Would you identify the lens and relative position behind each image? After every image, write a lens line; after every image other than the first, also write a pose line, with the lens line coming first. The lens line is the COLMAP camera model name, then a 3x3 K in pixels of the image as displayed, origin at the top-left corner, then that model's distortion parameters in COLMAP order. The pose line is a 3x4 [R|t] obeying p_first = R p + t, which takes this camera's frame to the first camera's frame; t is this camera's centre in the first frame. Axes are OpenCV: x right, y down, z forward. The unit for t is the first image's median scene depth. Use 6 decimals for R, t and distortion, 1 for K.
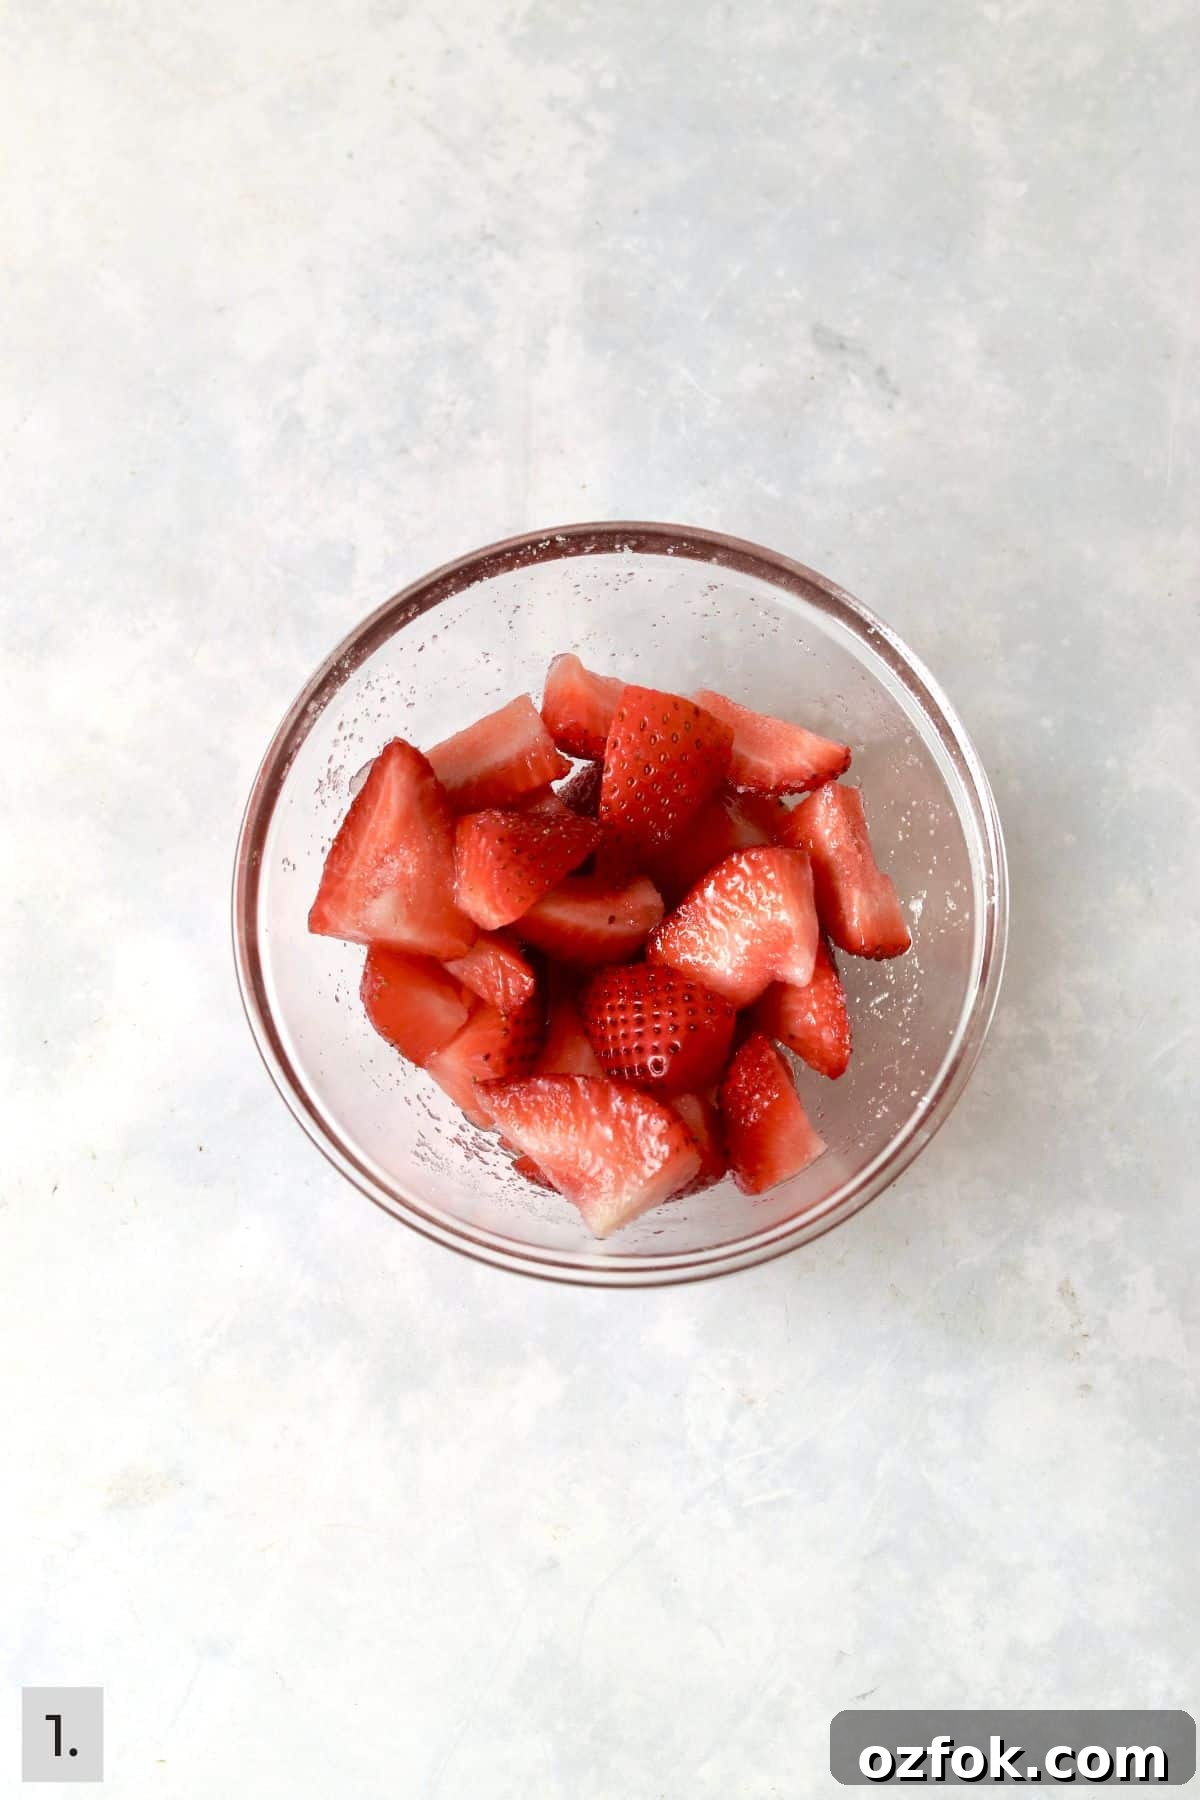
lens RADIAL K [[5101.9, 0, 587.4], [0, 5101.9, 892.7], [0, 0, 1]] dist [-0.060014, 0.000000]
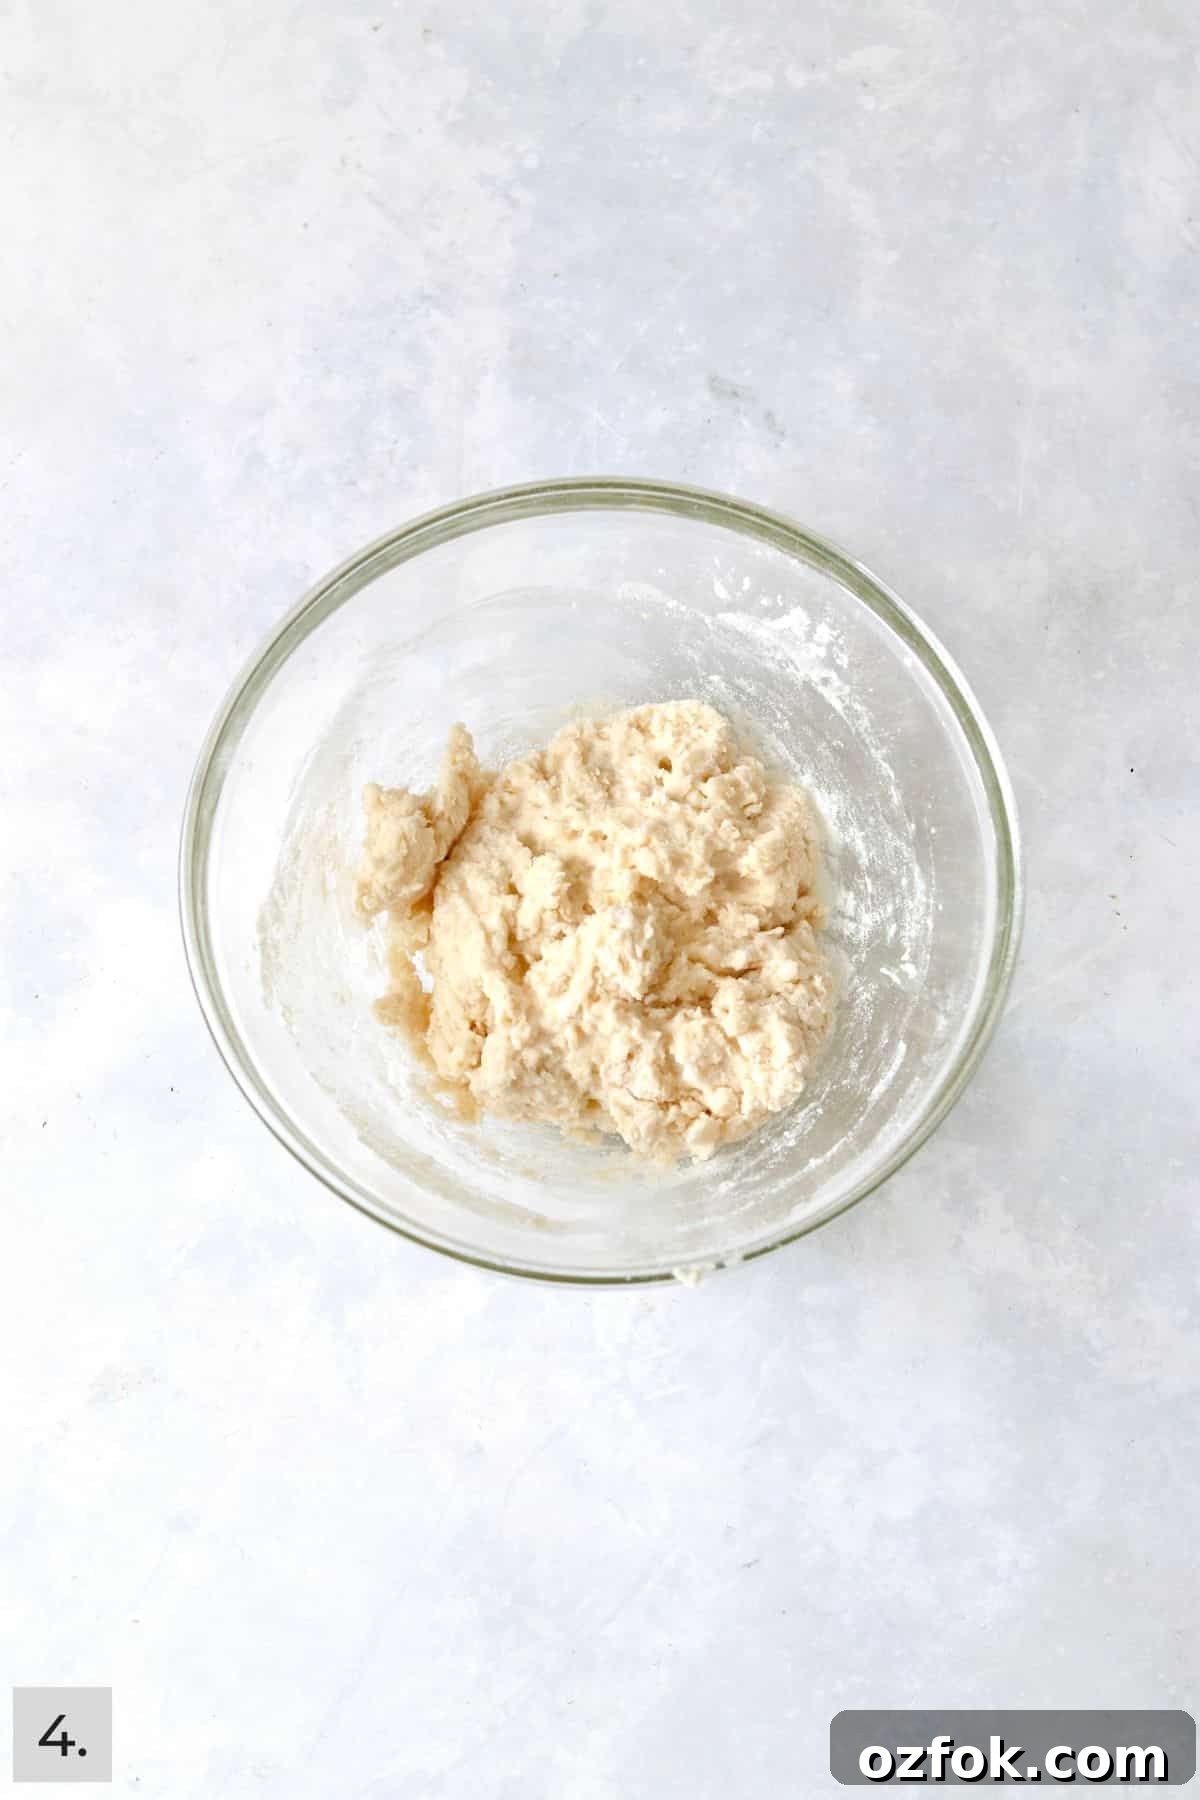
lens RADIAL K [[5101.9, 0, 614.2], [0, 5101.9, 915.3], [0, 0, 1]] dist [-0.060014, 0.000000]
pose [[0.999909, 0.002316, 0.013327, 0.007854], [-0.002101, 0.999868, -0.016110, 0.028573], [-0.013362, 0.016080, 0.999781, -0.142505]]
